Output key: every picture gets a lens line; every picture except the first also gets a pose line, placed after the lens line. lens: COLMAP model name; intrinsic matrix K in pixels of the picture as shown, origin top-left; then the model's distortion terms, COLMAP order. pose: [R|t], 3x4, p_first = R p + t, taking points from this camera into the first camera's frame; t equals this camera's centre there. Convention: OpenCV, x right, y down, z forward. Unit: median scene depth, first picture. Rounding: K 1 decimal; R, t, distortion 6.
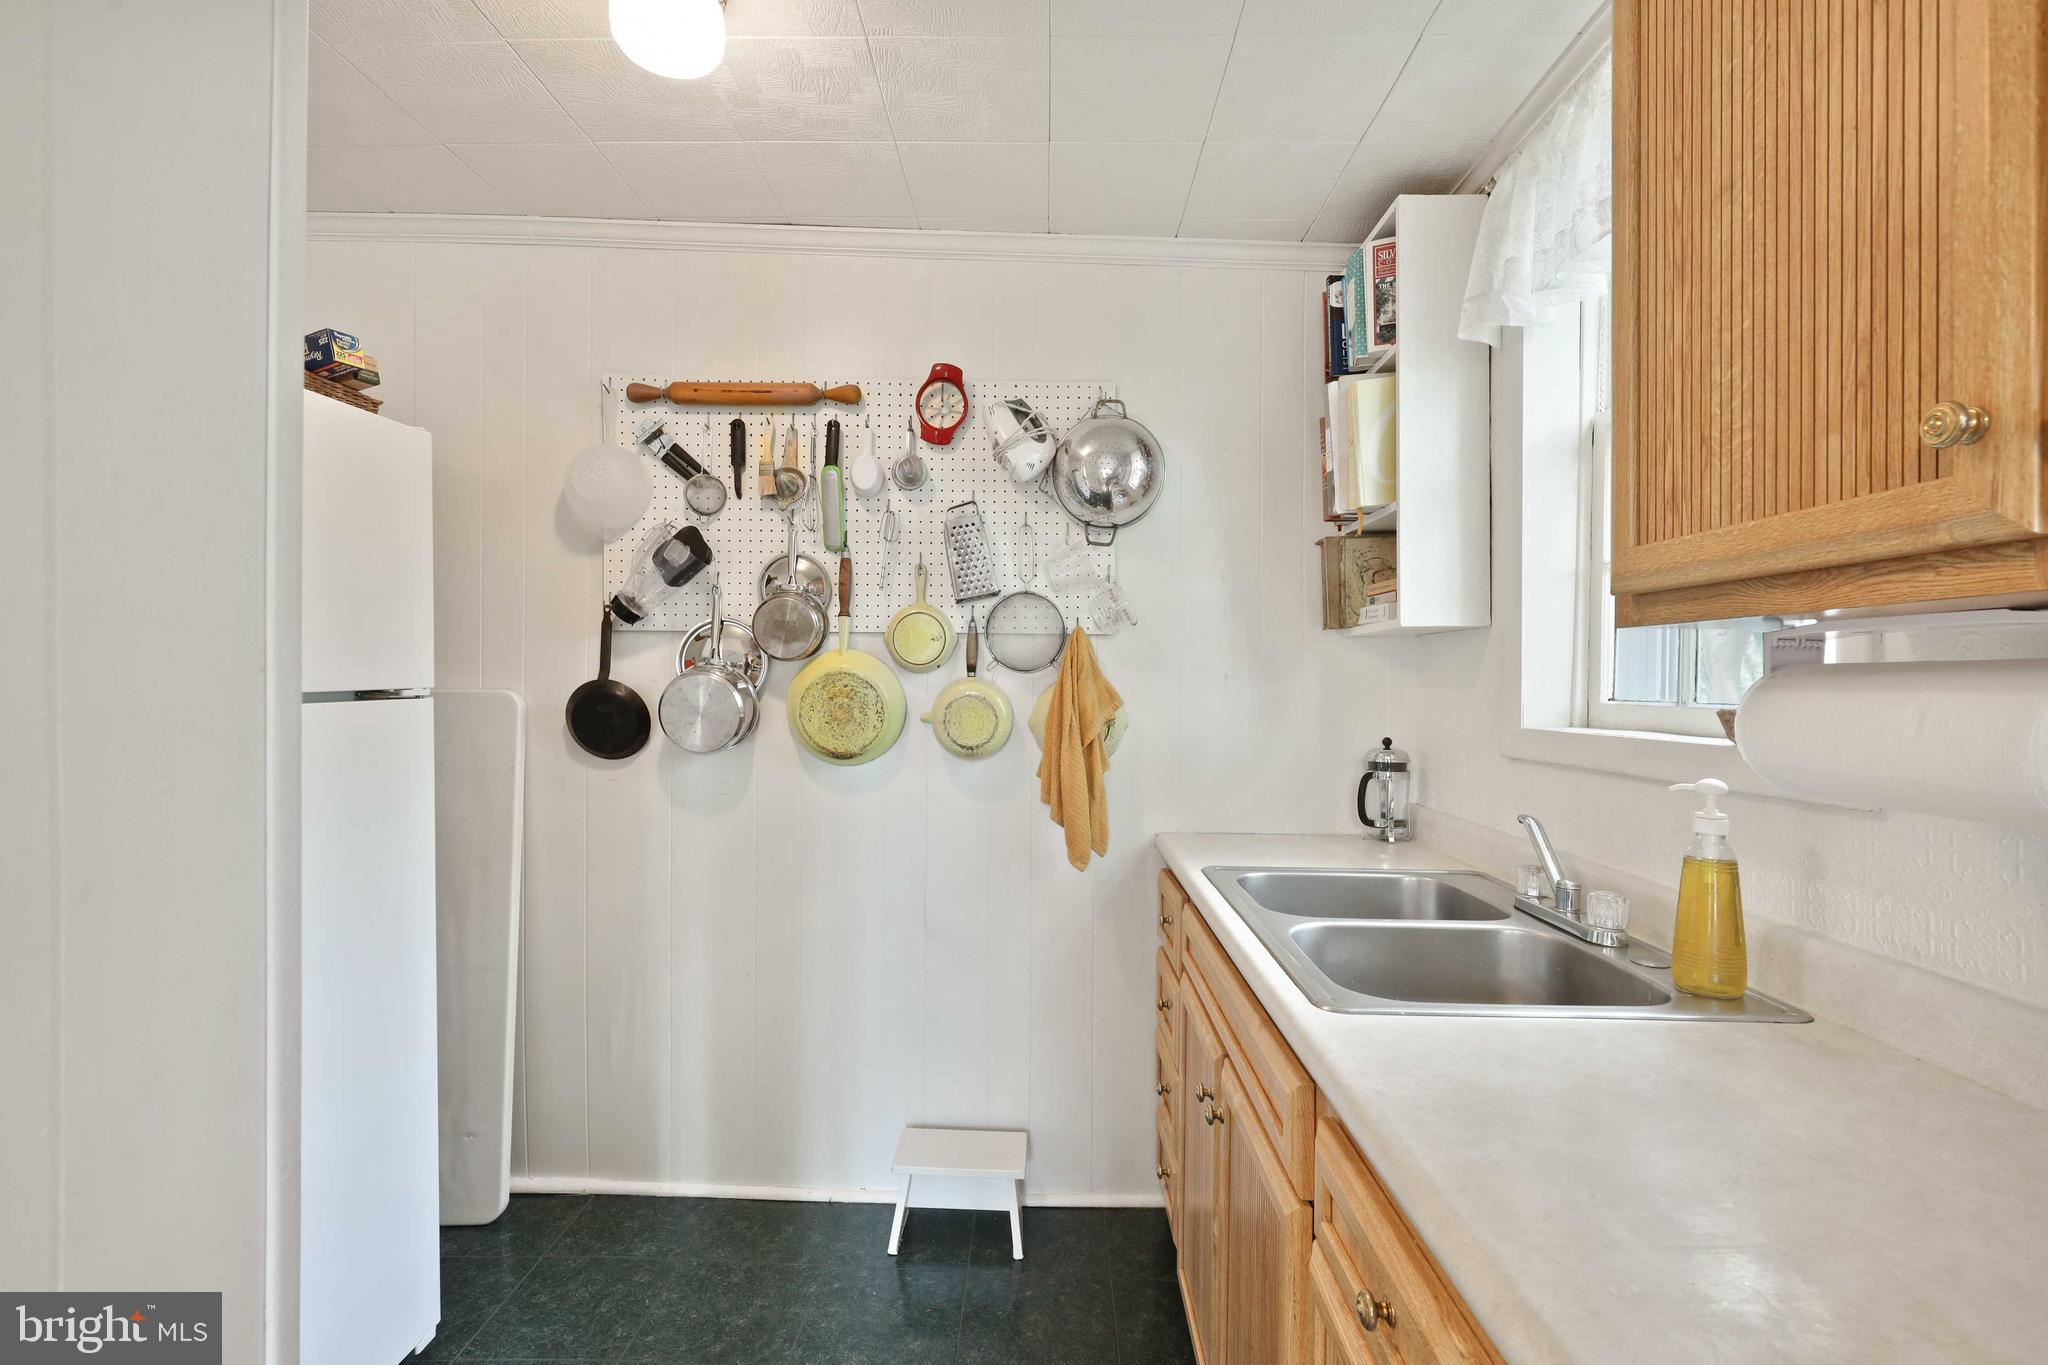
lens RADIAL K [[951.9, 0, 1026.2], [0, 951.9, 668.4], [0, 0, 1]] dist [-0.000384, -0.000202]
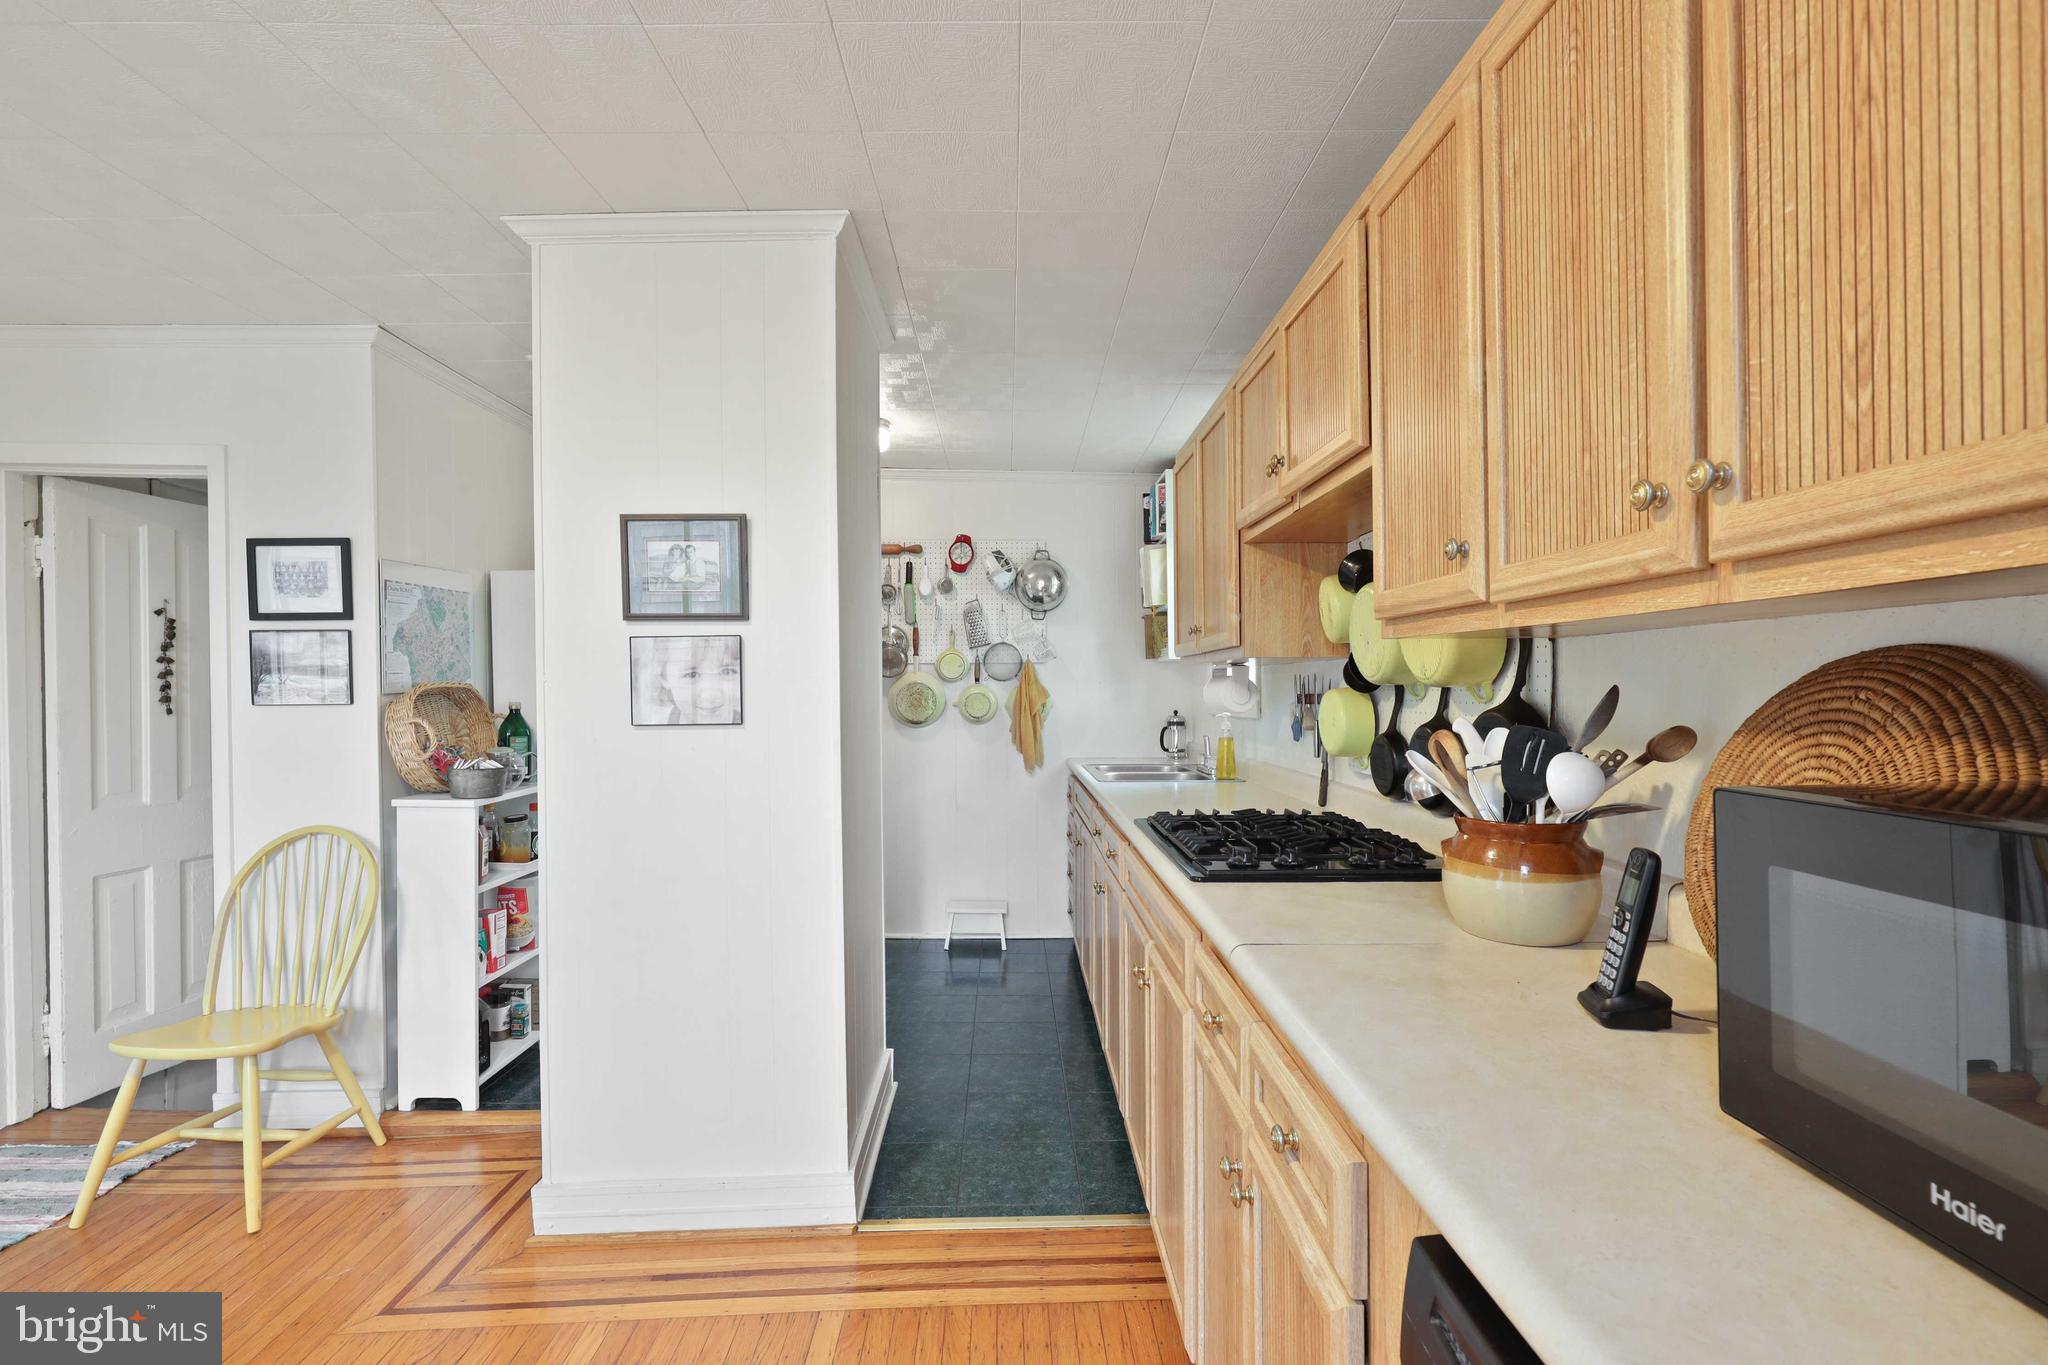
lens RADIAL K [[934.5, 0, 1024.0], [0, 934.5, 682.5], [0, 0, 1]] dist [-0.000558, -0.000333]
pose [[0.999499, -0.014461, 0.028162, -0.013211], [0.014182, 0.999849, 0.010079, -0.013622], [-0.028303, -0.009674, 0.999553, -1.049139]]
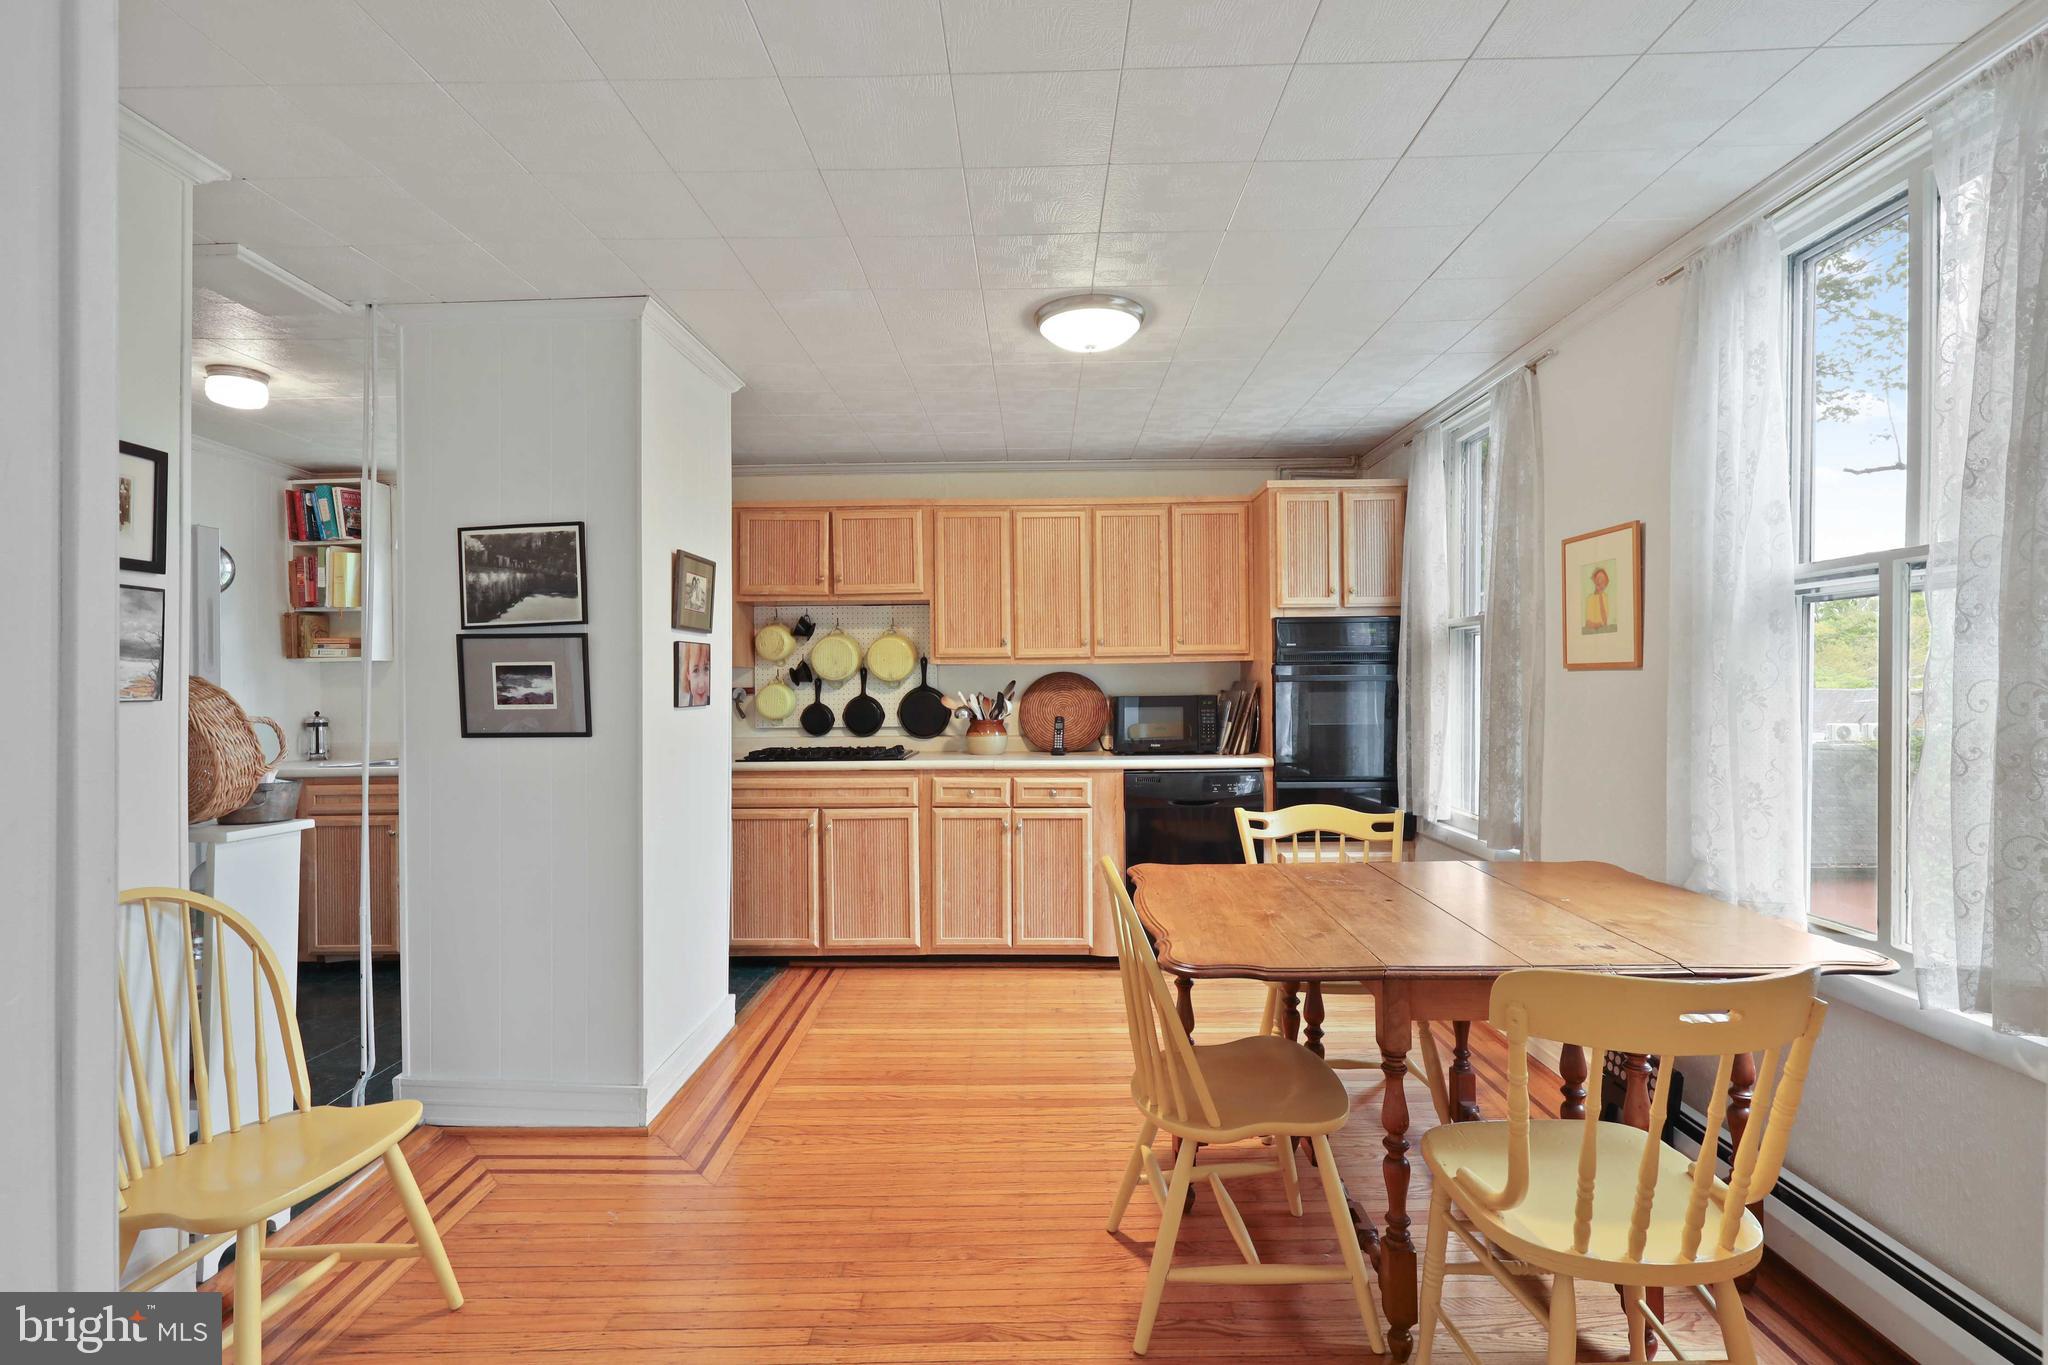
lens RADIAL K [[934.5, 0, 1024.0], [0, 934.5, 682.5], [0, 0, 1]] dist [-0.000558, -0.000333]
pose [[0.001223, -0.006004, 0.999981, -1.665006], [-0.004918, 0.999970, 0.006010, -0.009967], [-0.999987, -0.004926, 0.001193, -0.553306]]
